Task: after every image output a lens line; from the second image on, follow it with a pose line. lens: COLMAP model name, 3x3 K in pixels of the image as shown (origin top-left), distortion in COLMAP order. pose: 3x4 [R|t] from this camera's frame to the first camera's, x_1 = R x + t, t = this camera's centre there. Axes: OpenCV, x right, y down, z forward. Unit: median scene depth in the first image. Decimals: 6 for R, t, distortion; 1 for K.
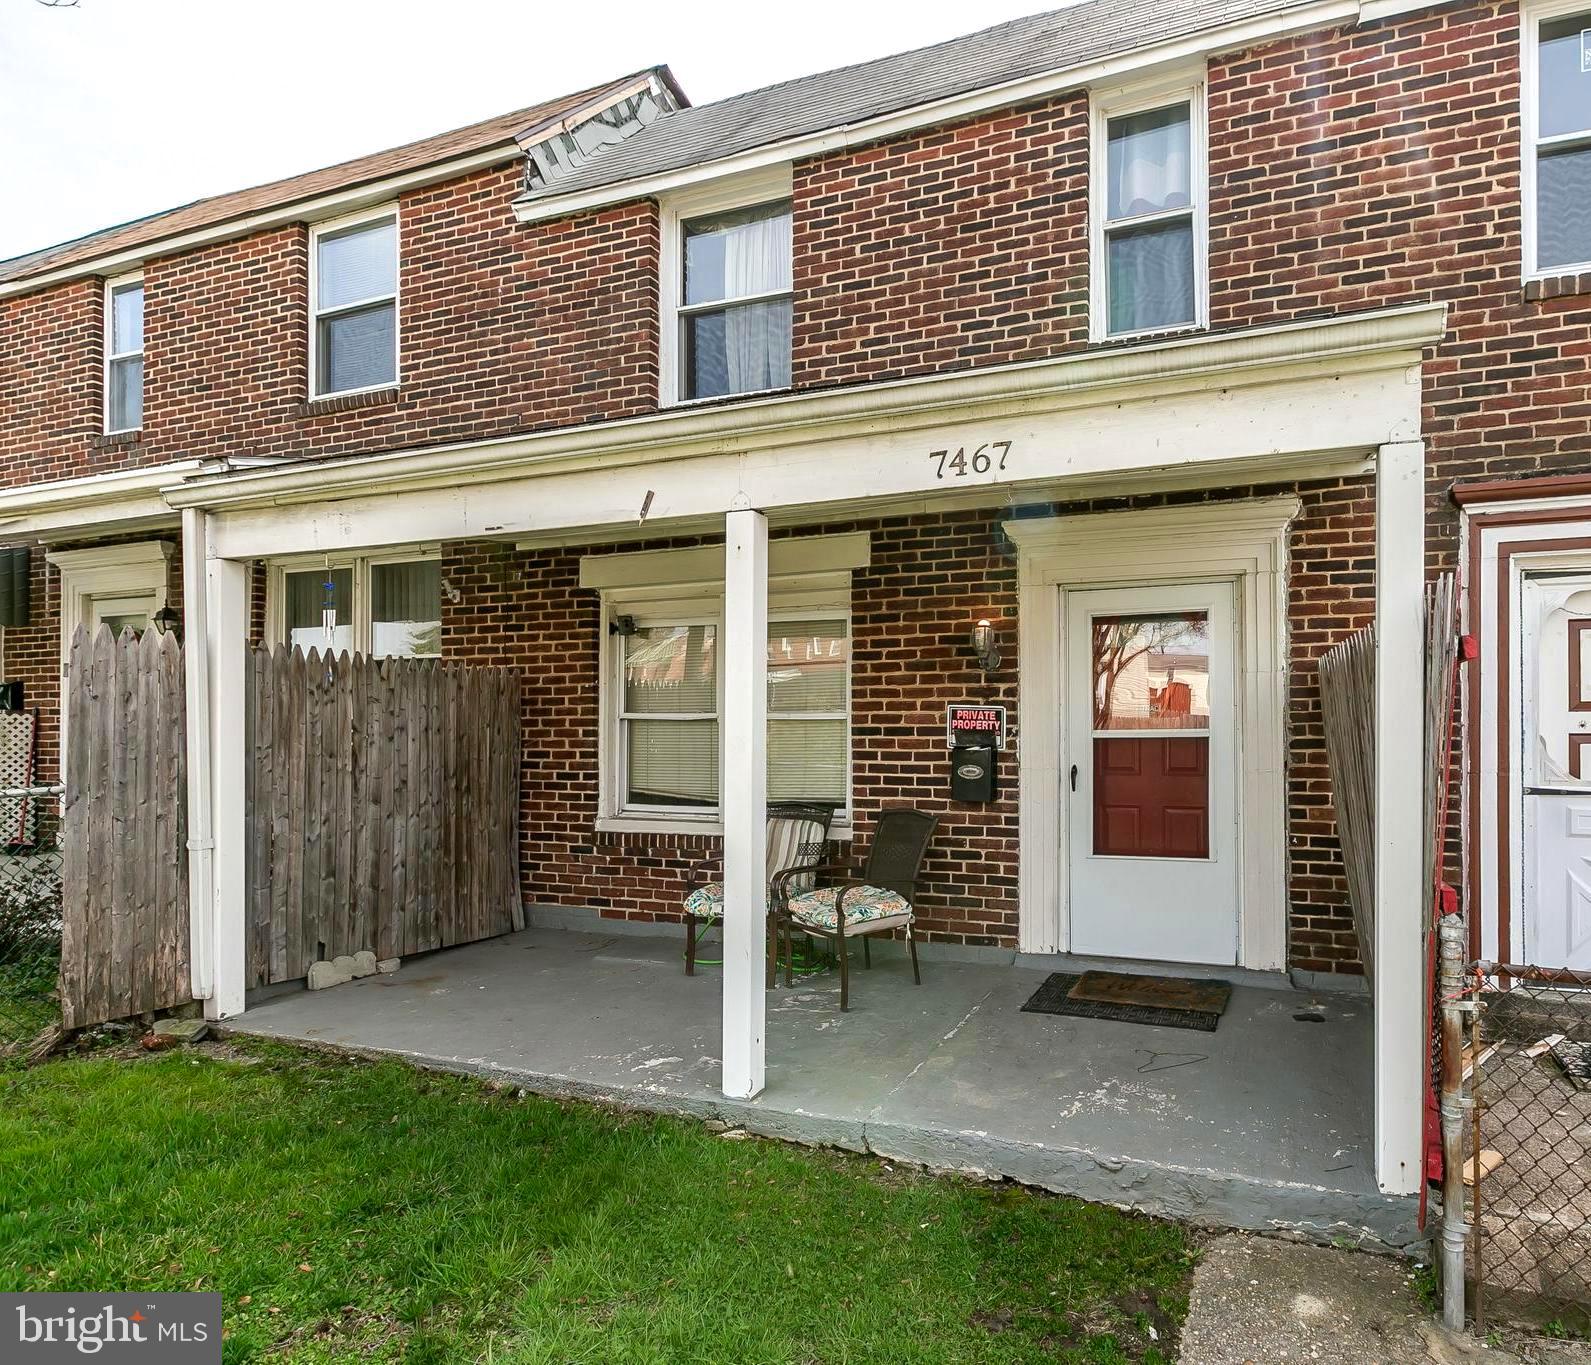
lens RADIAL K [[1221.1, 0, 795.5], [0, 1221.1, 706.3], [0, 0, 1]] dist [0.004269, 0.002347]
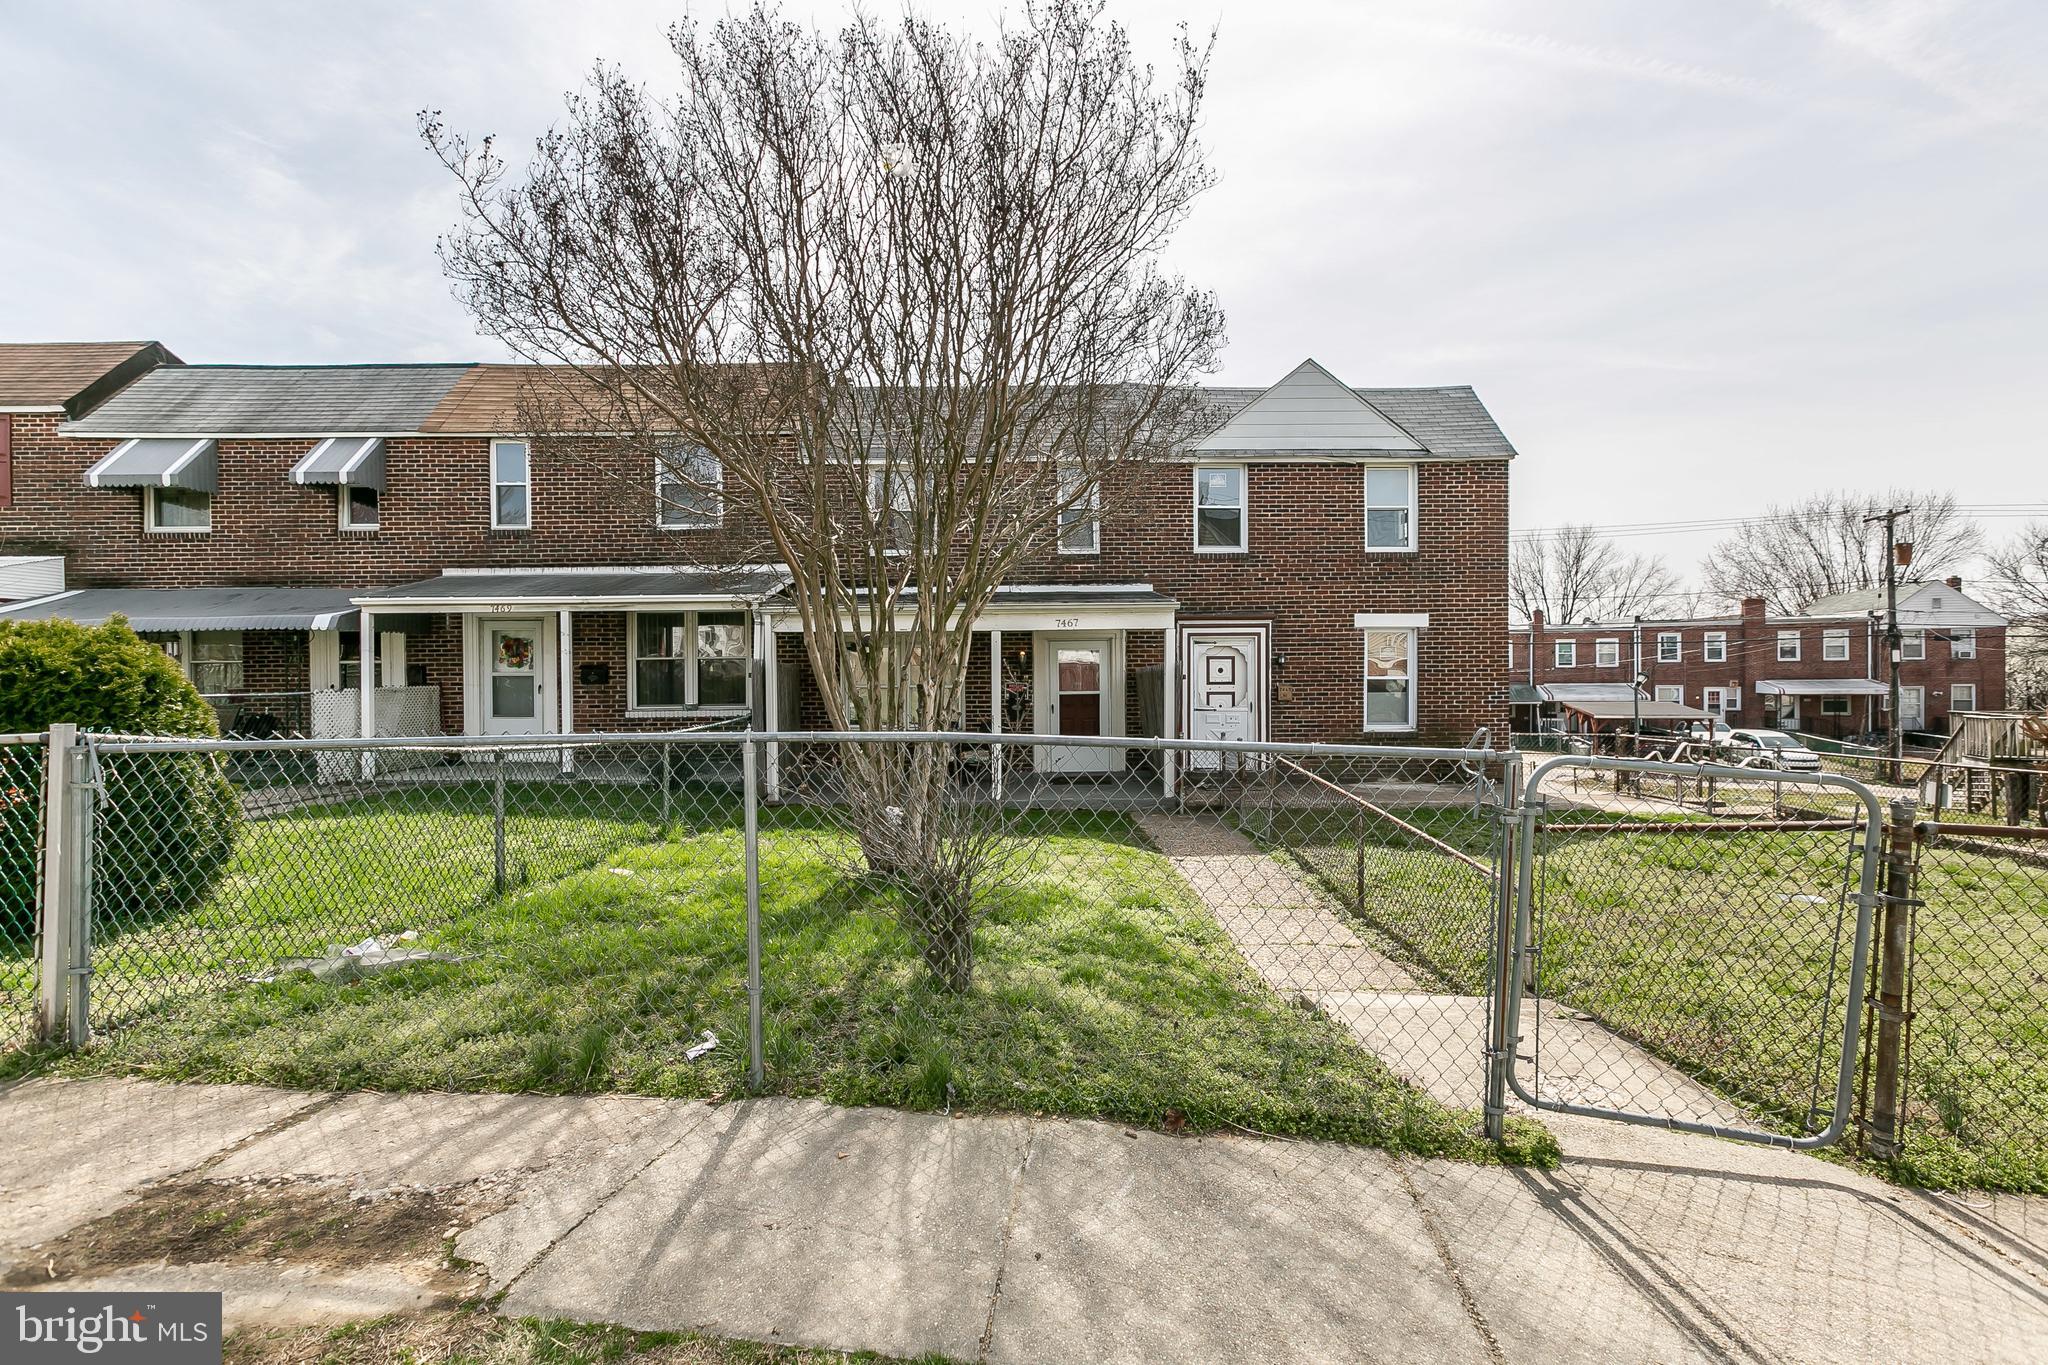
lens RADIAL K [[932.9, 0, 1020.6], [0, 932.9, 665.9], [0, 0, 1]] dist [0.000159, -0.000021]
pose [[0.938226, -0.000675, 0.346023, -0.683442], [0.000294, 0.999999, 0.001156, -0.049876], [-0.346024, -0.000983, 0.938225, -1.145644]]
